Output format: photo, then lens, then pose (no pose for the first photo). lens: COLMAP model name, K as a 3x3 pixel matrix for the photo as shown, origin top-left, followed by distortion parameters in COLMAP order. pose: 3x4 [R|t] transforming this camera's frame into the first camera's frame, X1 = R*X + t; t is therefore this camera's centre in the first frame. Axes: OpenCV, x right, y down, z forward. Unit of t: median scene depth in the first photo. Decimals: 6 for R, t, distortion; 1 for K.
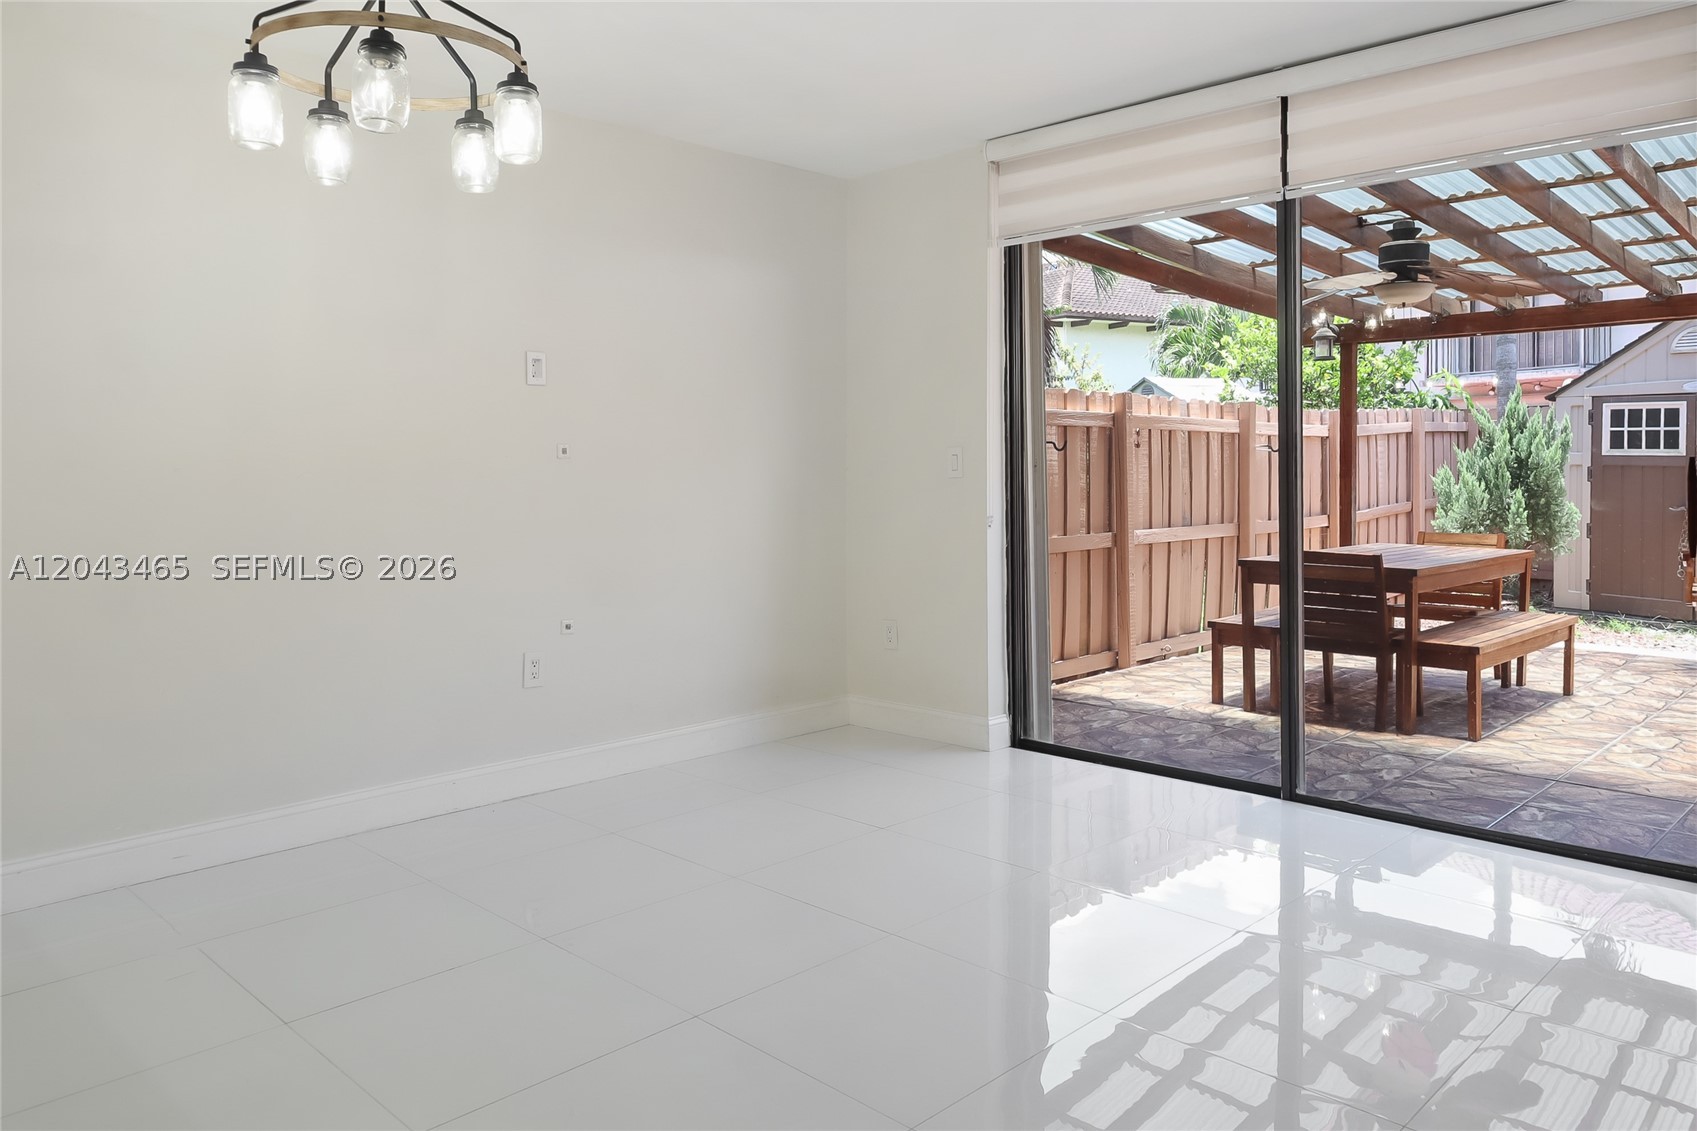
lens RADIAL K [[1179.6, 0, 848.4], [0, 1179.6, 518.6], [0, 0, 1]] dist [-0.000374, -0.003879]
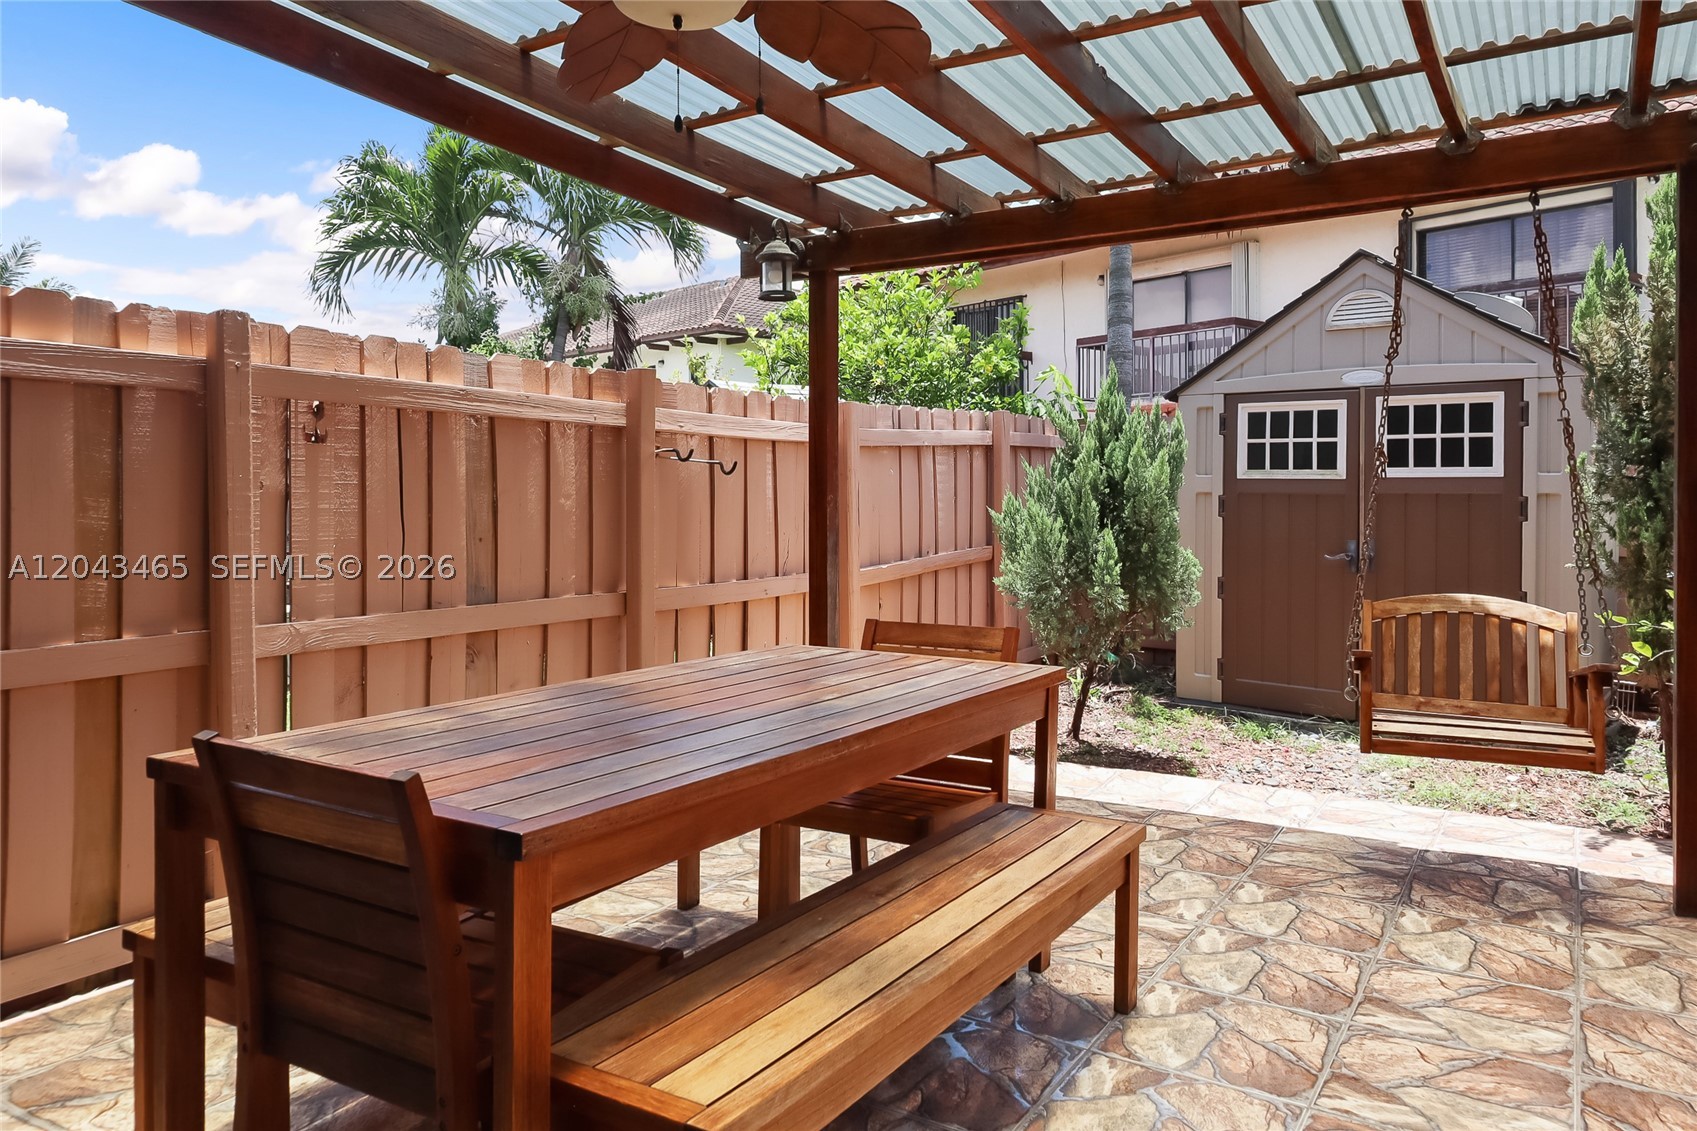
lens RADIAL K [[1174.0, 0, 848.5], [0, 1174.0, 565.5], [0, 0, 1]] dist [0.037057, -0.000150]
pose [[0.973902, -0.009066, 0.226787, 0.286657], [0.006979, 0.999926, 0.010004, -0.012477], [-0.226861, -0.008161, 0.973893, 0.416051]]
